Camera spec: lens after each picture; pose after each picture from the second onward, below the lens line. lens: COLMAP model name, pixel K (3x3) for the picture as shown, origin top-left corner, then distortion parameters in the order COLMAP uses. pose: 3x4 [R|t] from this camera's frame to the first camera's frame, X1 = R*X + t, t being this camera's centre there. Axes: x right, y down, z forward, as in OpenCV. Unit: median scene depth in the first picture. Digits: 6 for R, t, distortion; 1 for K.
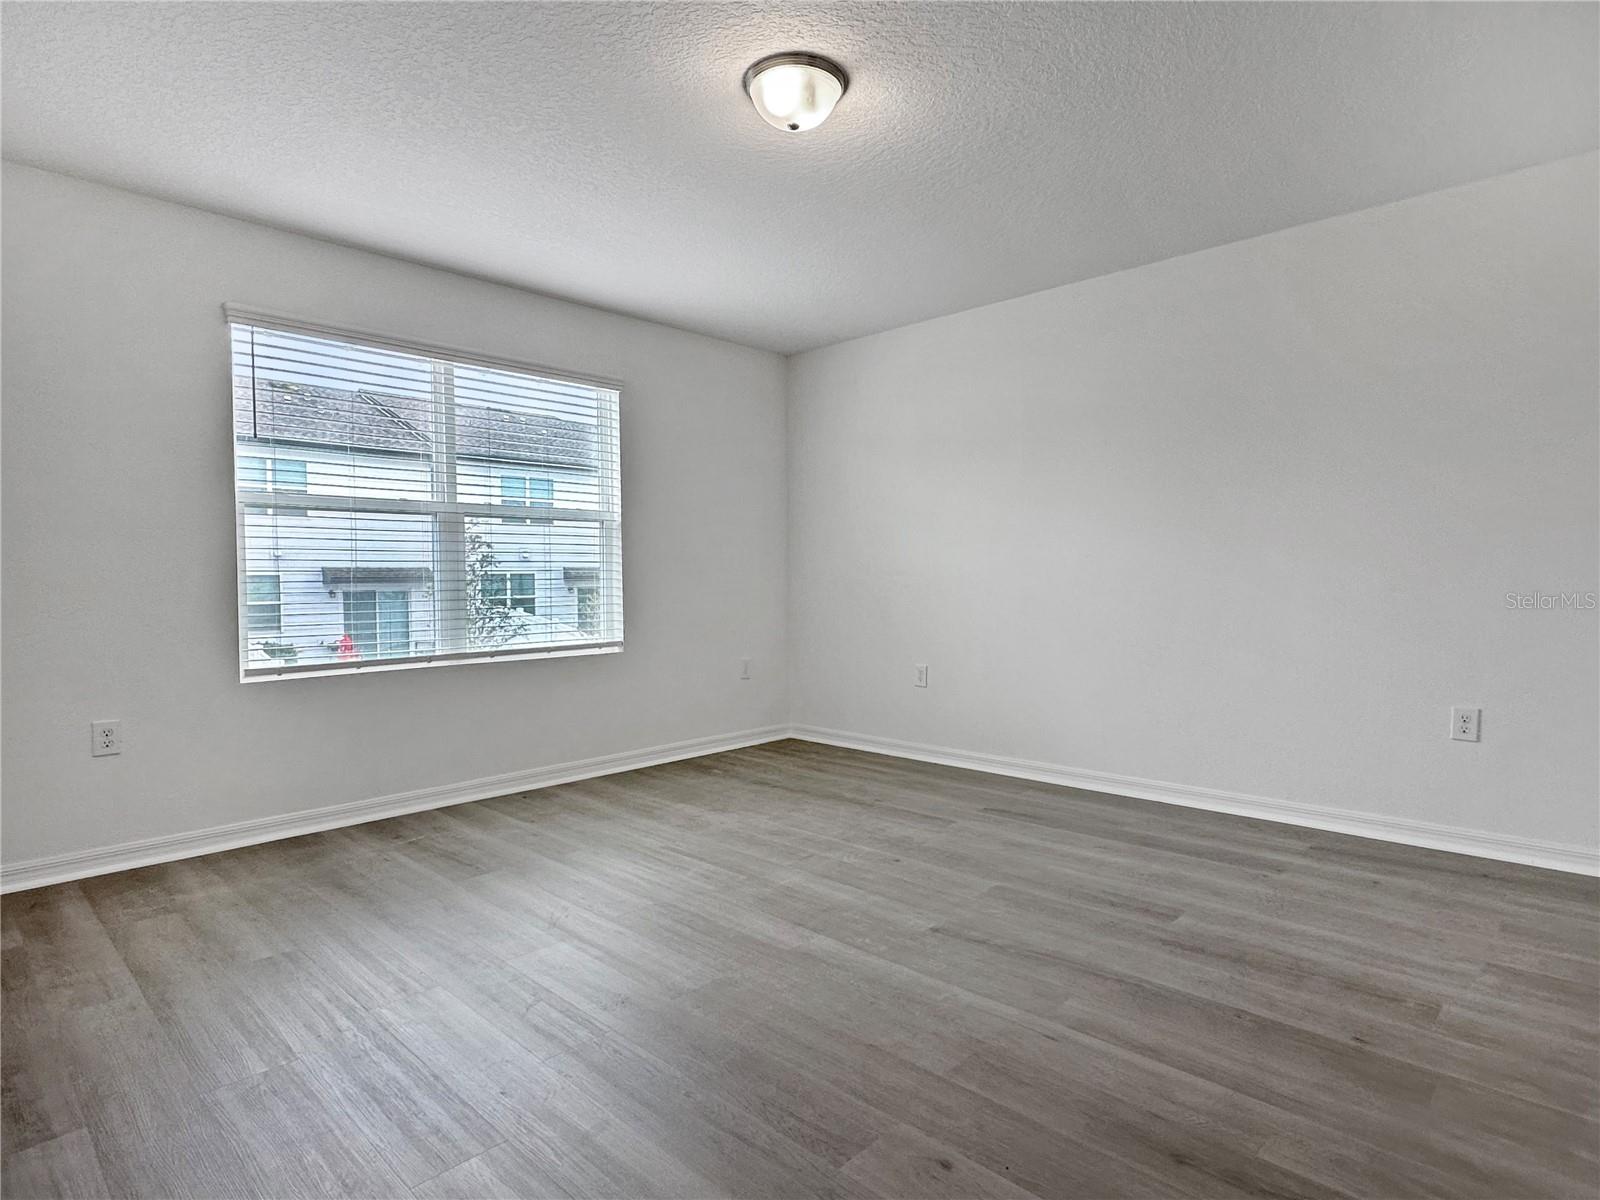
lens RADIAL K [[870.3, 0, 806.1], [0, 870.3, 608.1], [0, 0, 1]] dist [-0.000788, 0.000262]
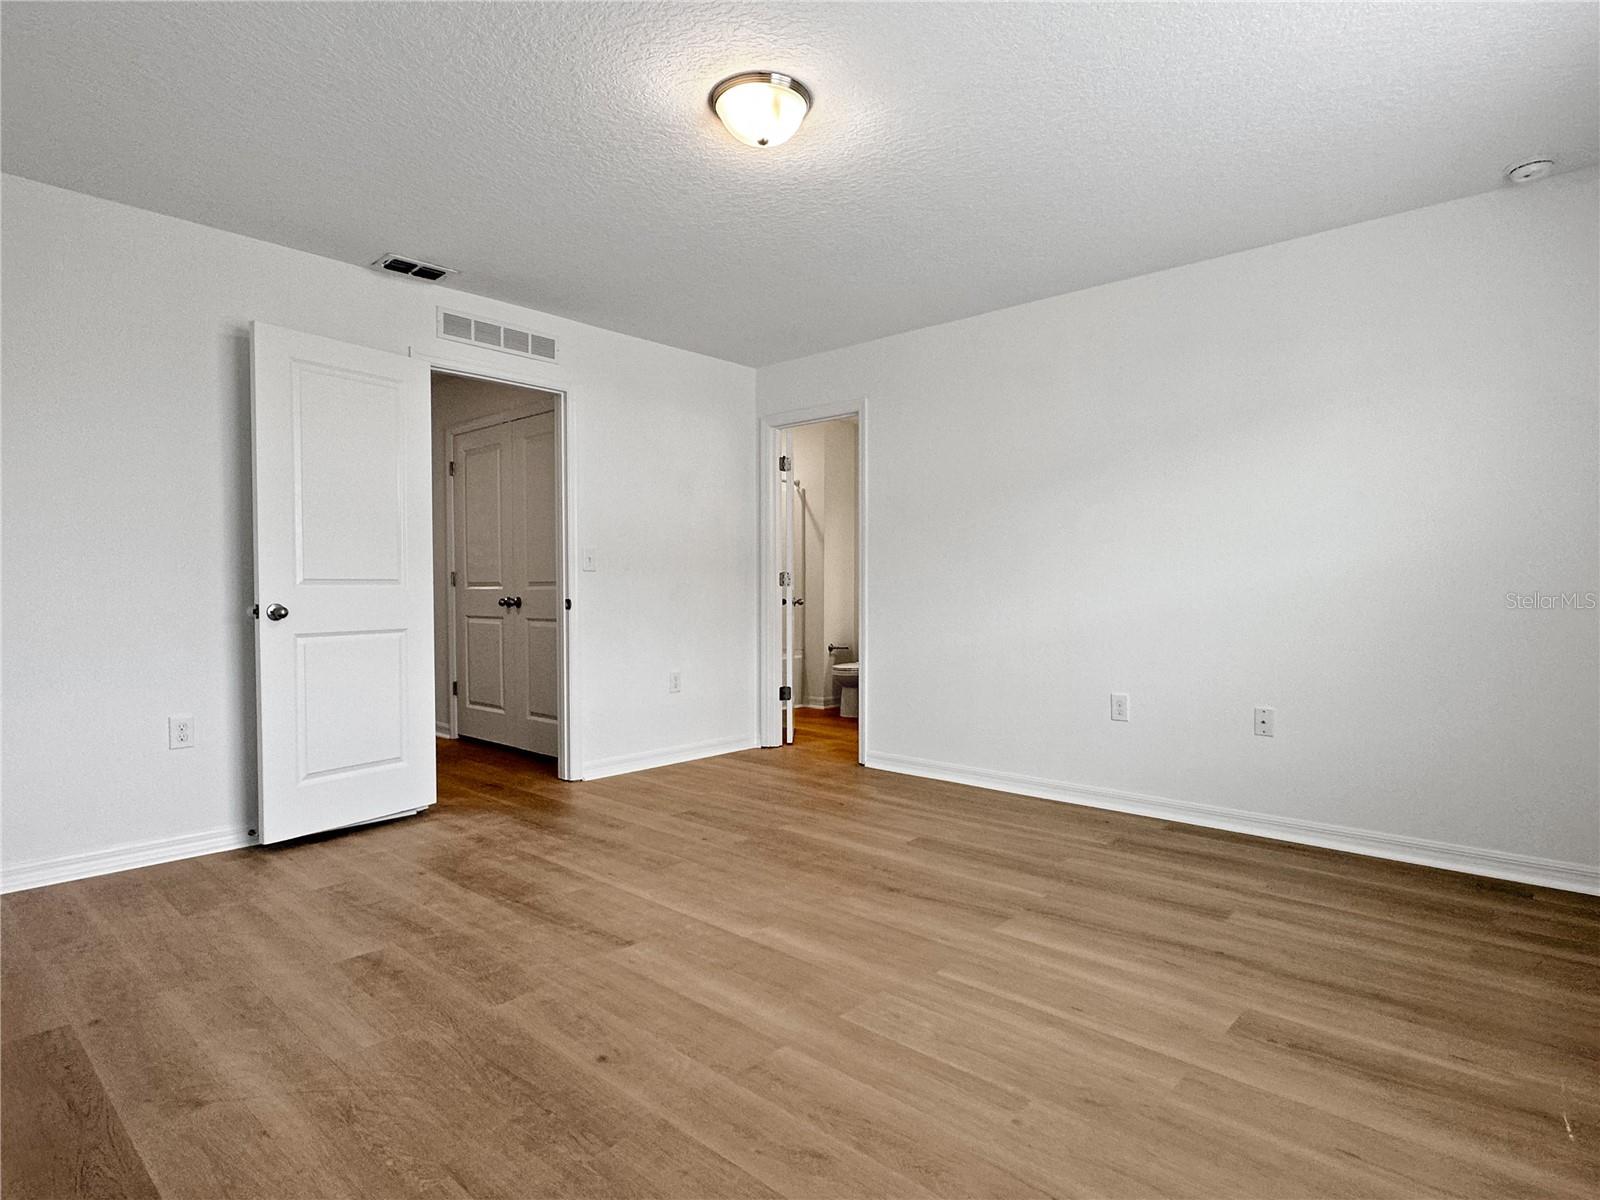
lens RADIAL K [[870.3, 0, 806.1], [0, 870.3, 608.1], [0, 0, 1]] dist [-0.000788, 0.000262]
pose [[-0.999435, 0.009191, -0.032322, -0.025286], [0.007050, 0.997812, 0.065744, -0.075567], [0.032855, 0.065479, -0.997313, 1.973099]]
